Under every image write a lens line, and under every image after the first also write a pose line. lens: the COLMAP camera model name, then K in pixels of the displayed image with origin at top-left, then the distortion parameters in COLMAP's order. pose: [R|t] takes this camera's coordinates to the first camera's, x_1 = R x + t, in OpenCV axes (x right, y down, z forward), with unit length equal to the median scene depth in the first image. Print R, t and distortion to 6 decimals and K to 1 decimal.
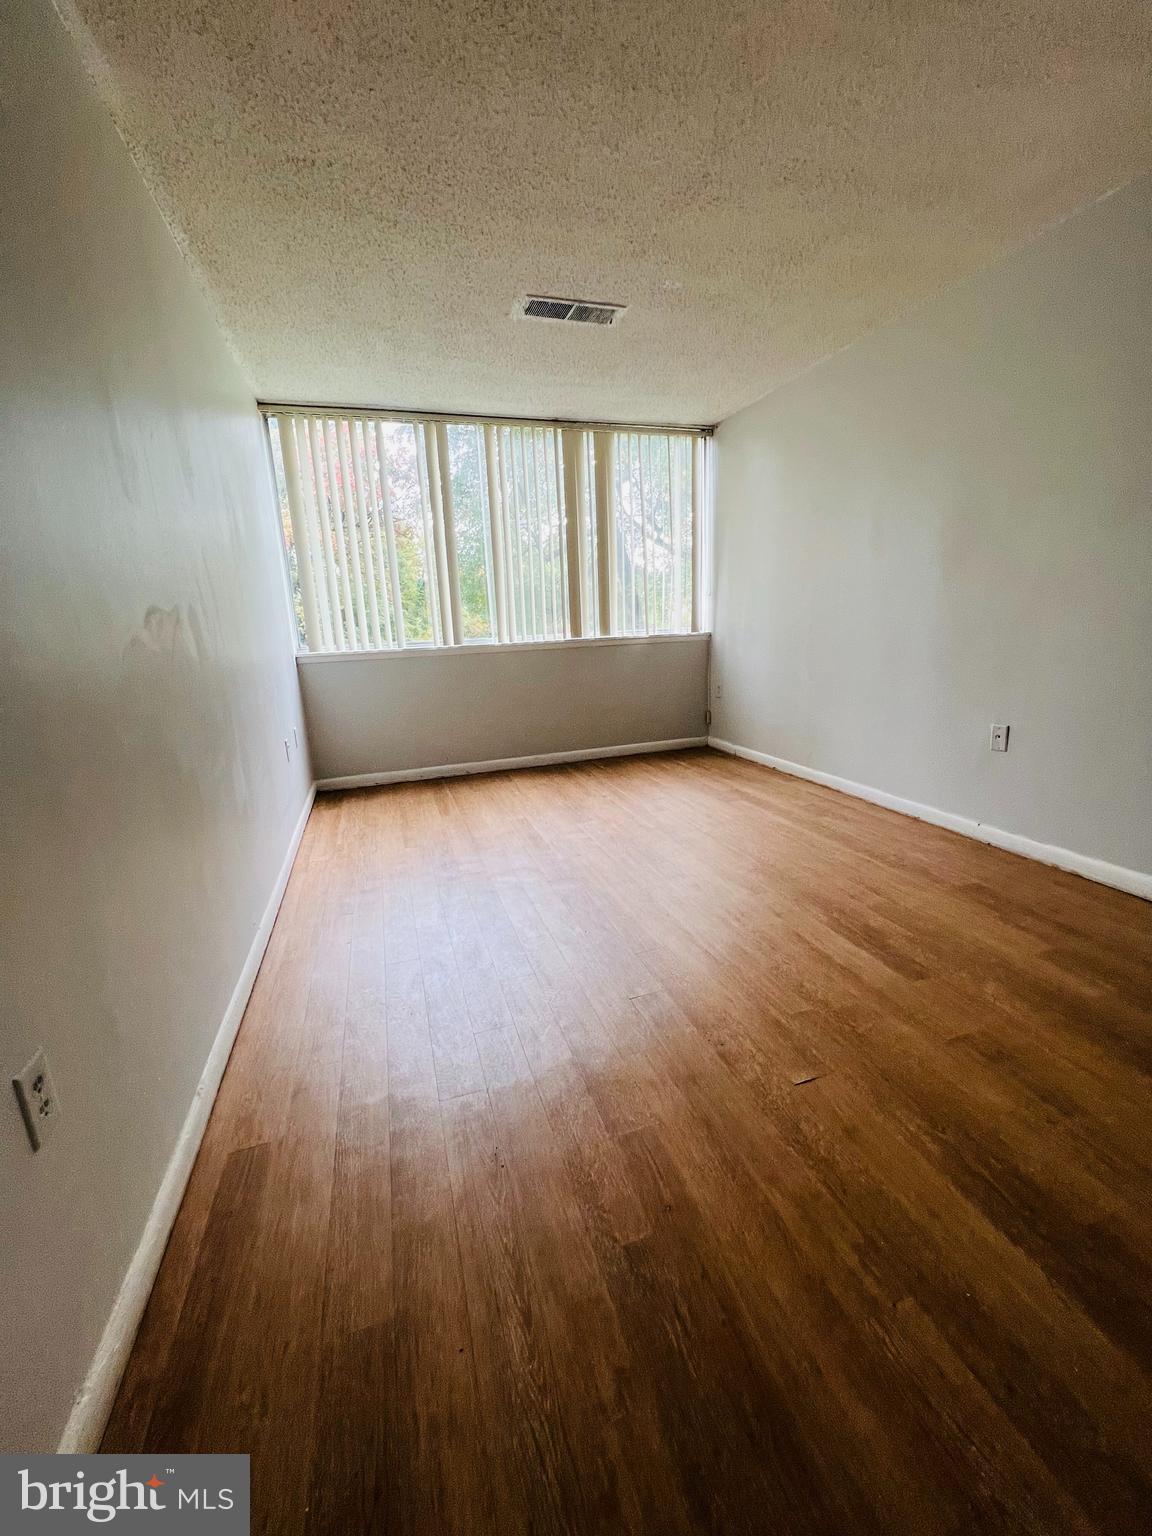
lens RADIAL K [[614.0, 0, 576.9], [0, 614.0, 765.4], [0, 0, 1]] dist [-0.001034, 0.000297]
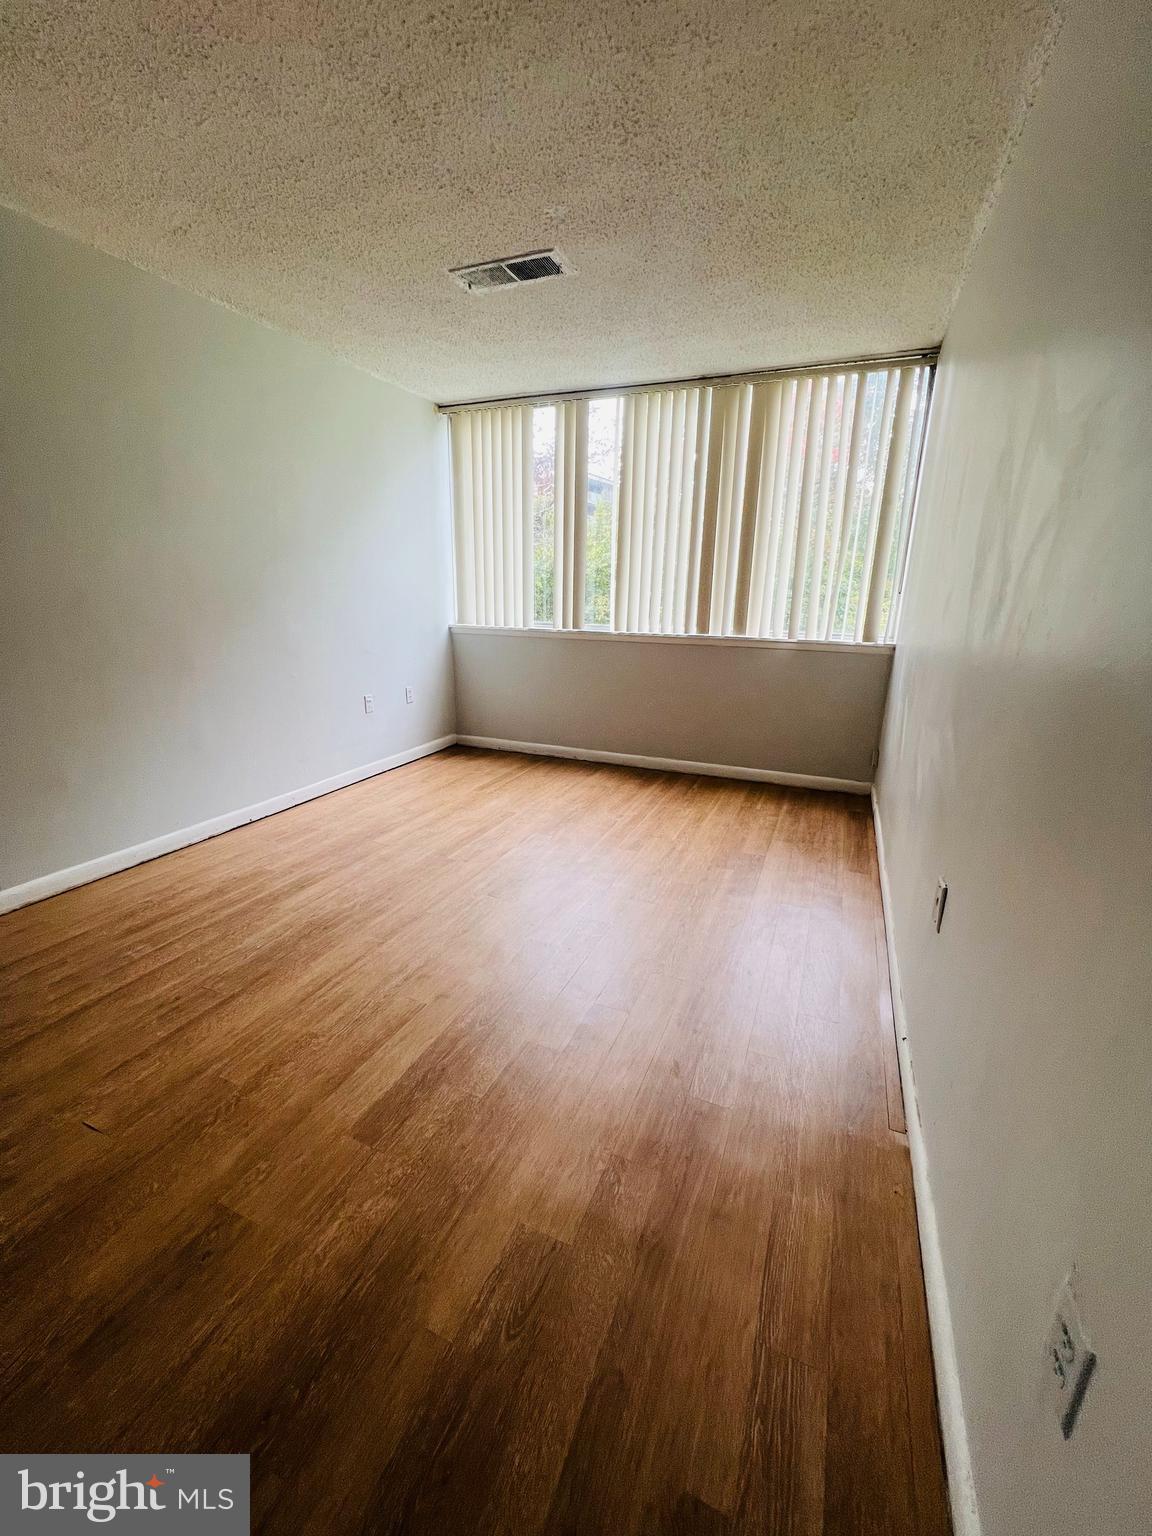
lens RADIAL K [[615.7, 0, 578.3], [0, 615.7, 762.9], [0, 0, 1]] dist [0.000189, 0.000056]
pose [[0.754646, 0.228839, -0.614933, 0.474730], [-0.200922, 0.972782, 0.115436, -0.103008], [0.624612, 0.036440, 0.780084, 0.237124]]
